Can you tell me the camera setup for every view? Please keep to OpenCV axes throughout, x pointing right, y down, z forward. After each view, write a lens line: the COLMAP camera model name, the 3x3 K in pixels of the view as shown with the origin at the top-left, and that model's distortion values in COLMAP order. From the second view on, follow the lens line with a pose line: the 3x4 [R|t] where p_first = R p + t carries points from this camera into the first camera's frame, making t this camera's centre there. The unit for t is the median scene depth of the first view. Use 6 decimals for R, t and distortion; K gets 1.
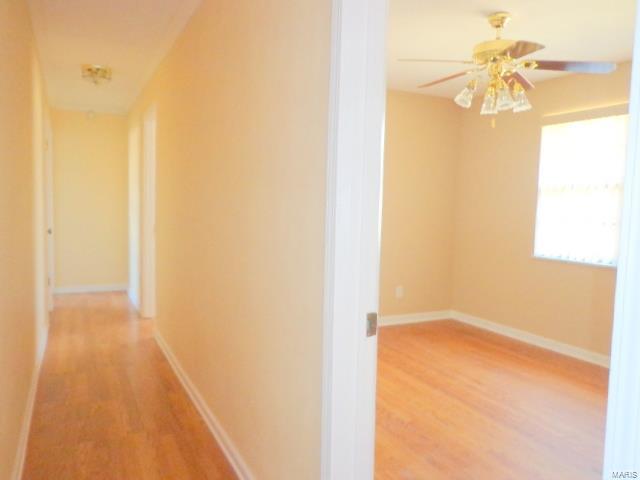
lens RADIAL K [[508.1, 0, 320.0], [0, 508.1, 240.0], [0, 0, 1]] dist [-0.010629, -0.003465]
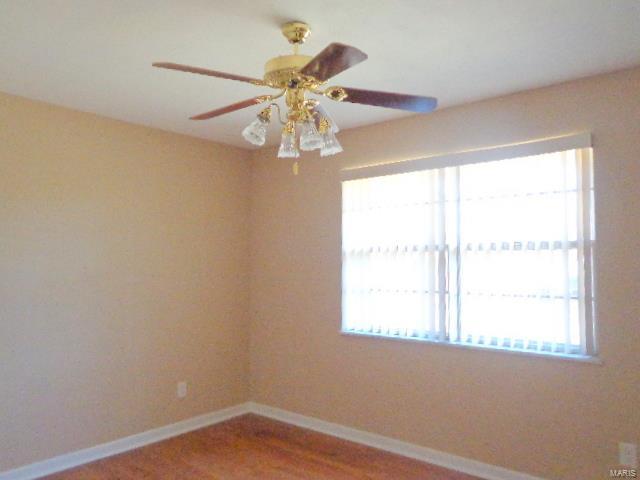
lens RADIAL K [[508.1, 0, 320.0], [0, 508.1, 240.0], [0, 0, 1]] dist [-0.010629, -0.003465]
pose [[0.919237, -0.013577, 0.393470, 0.086671], [0.059449, 0.992733, -0.104632, -0.051398], [-0.389190, 0.119573, 0.913364, 0.336846]]
